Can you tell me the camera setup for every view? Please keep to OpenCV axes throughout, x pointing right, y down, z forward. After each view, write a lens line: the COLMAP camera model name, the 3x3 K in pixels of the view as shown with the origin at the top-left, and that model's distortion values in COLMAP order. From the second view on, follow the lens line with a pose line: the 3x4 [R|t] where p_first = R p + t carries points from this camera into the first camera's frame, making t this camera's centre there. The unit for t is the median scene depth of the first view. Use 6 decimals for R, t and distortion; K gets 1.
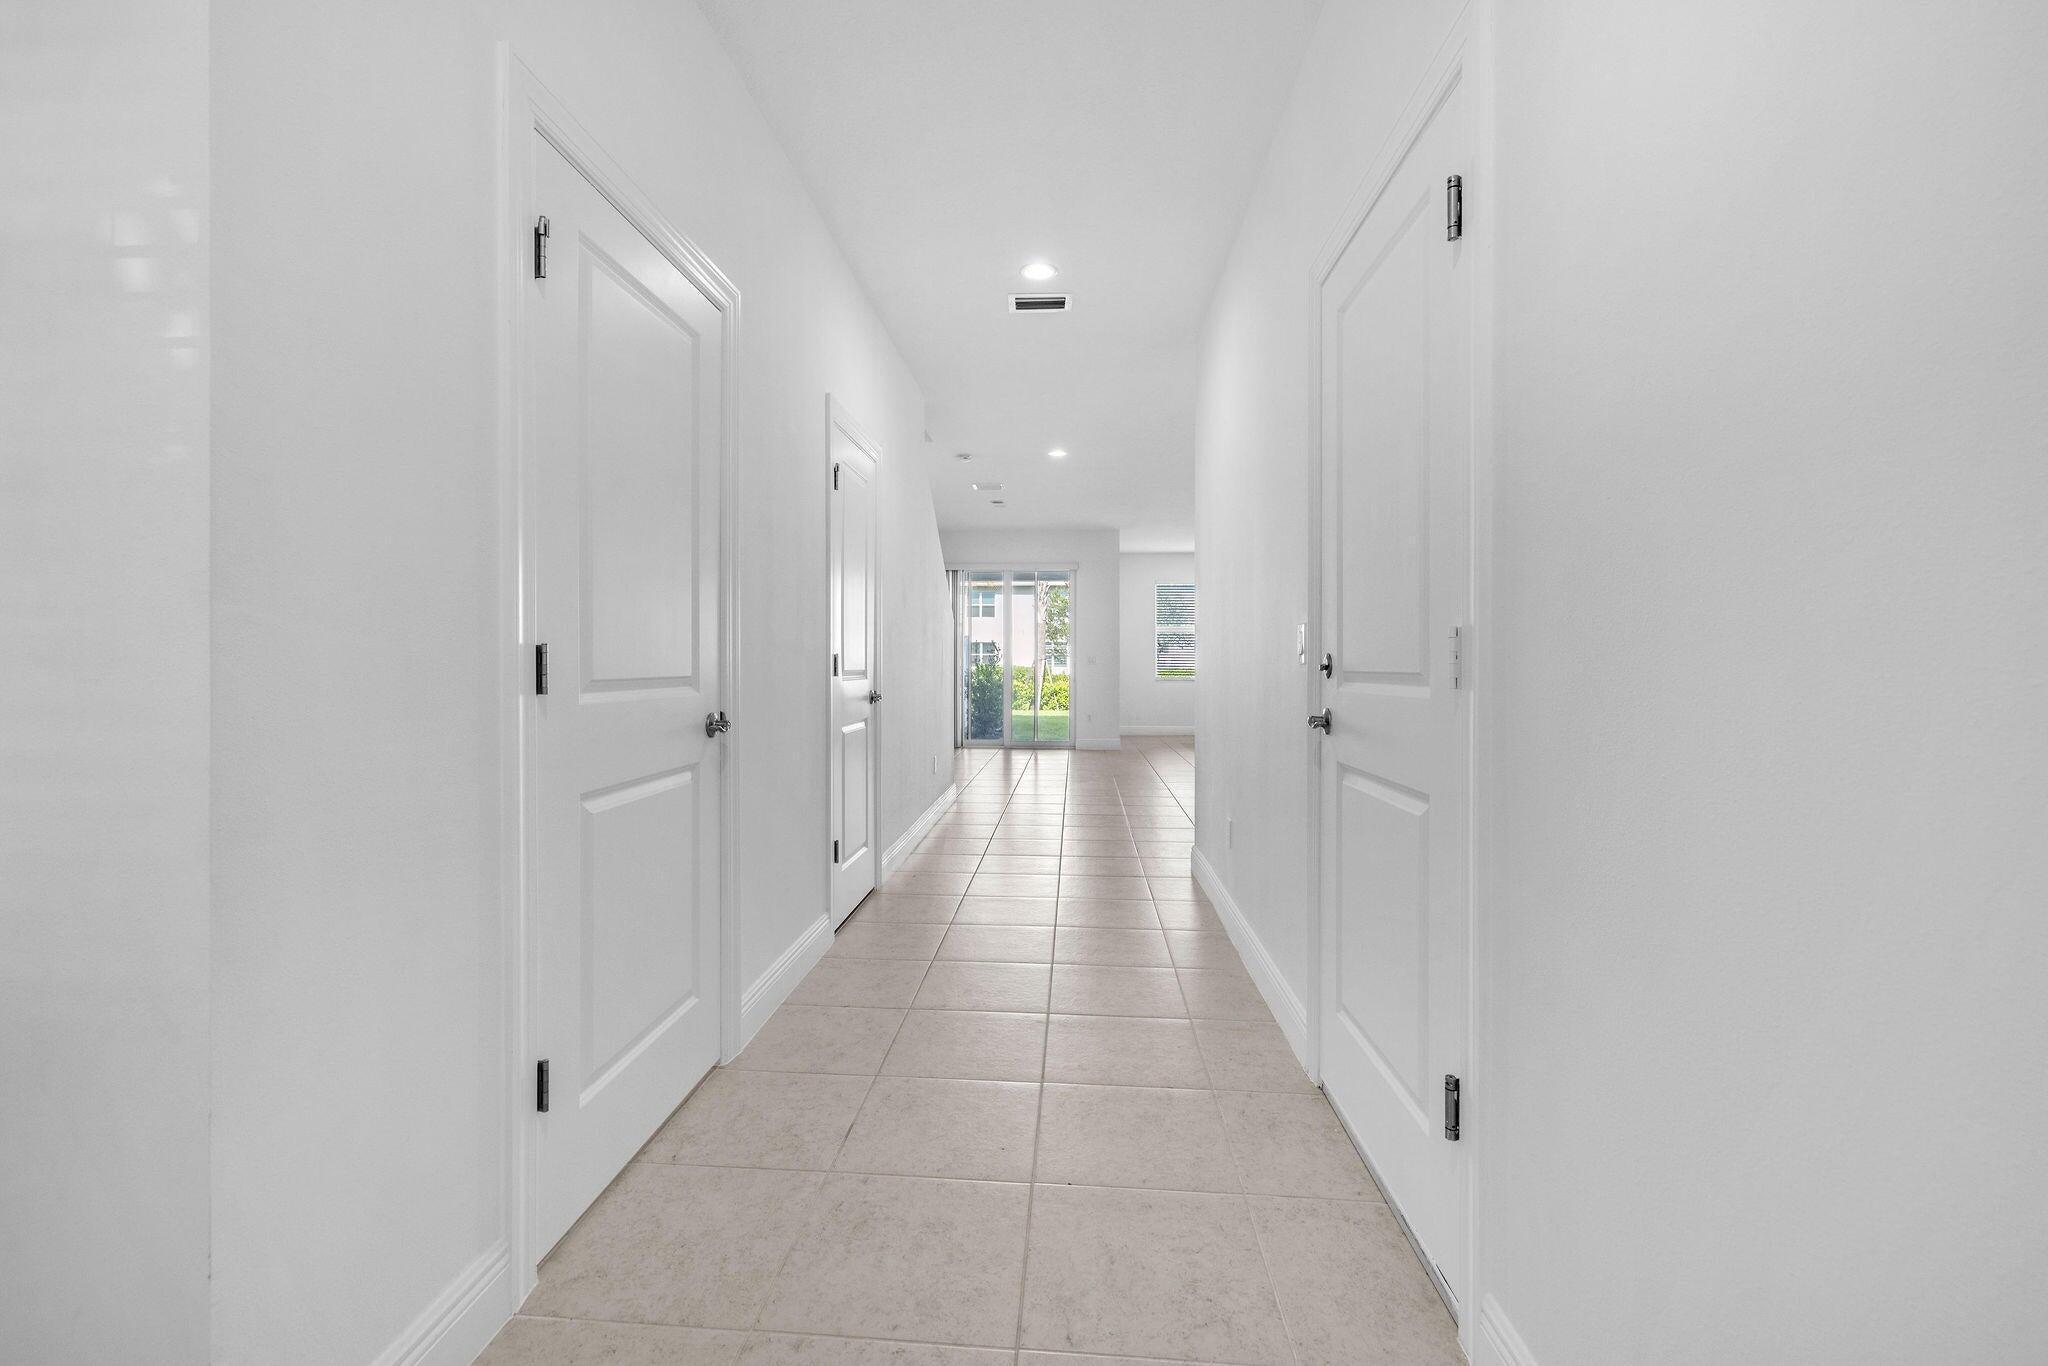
lens RADIAL K [[841.7, 0, 993.1], [0, 841.7, 669.8], [0, 0, 1]] dist [0.001499, 0.000177]
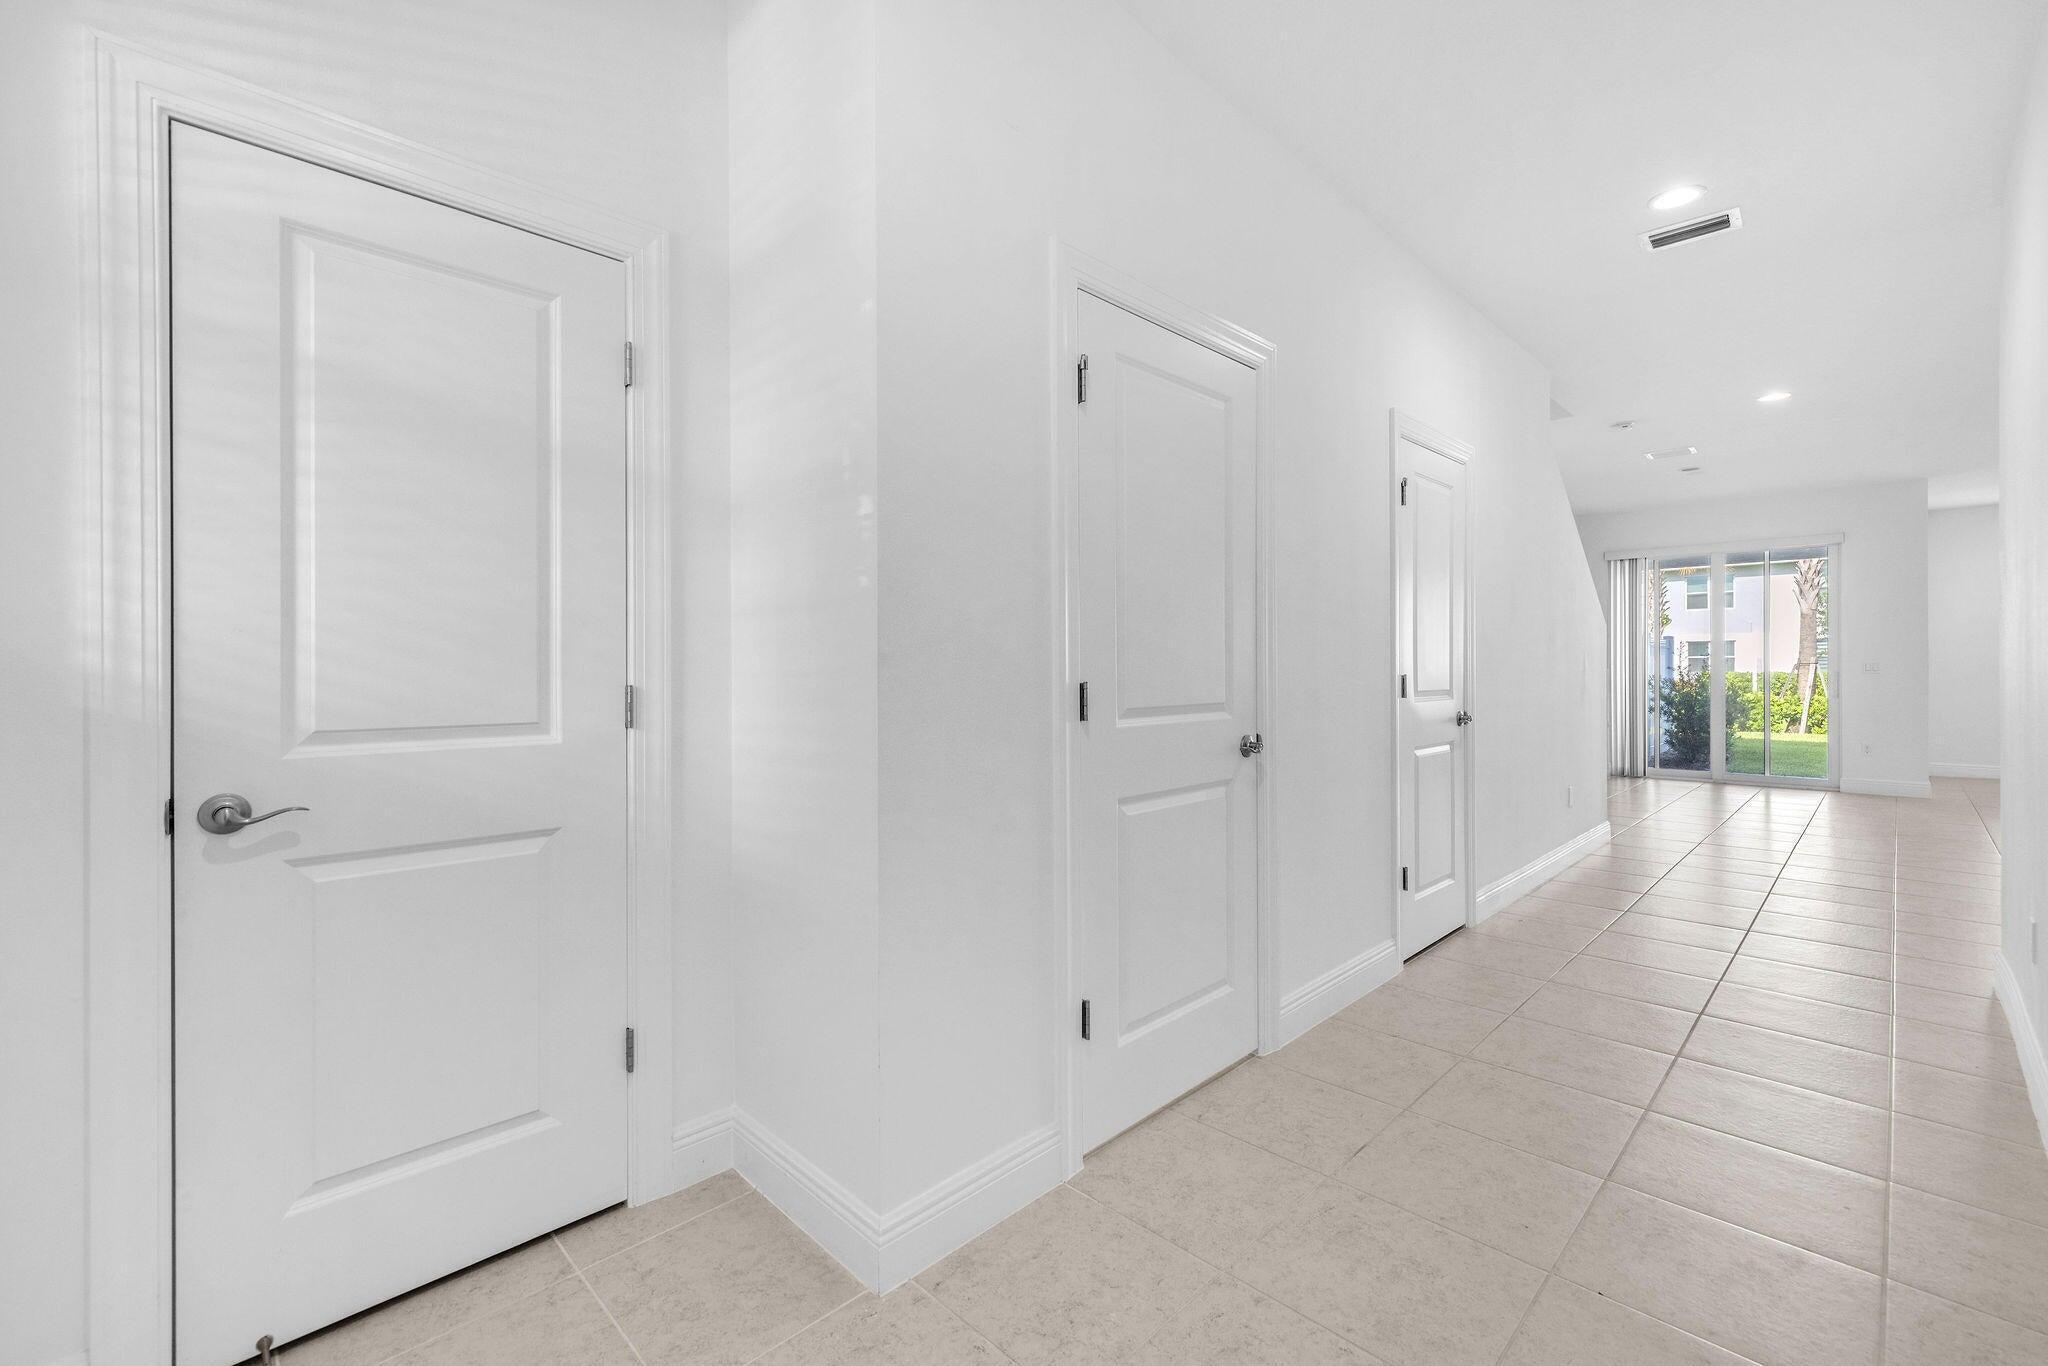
lens RADIAL K [[856.9, 0, 1024.0], [0, 856.9, 683.0], [0, 0, 1]] dist [0.000231, 0.000279]
pose [[0.764820, 0.002461, -0.644239, 0.159329], [0.002812, 0.999970, 0.007158, -0.024899], [0.644238, -0.007286, 0.764790, -0.049191]]
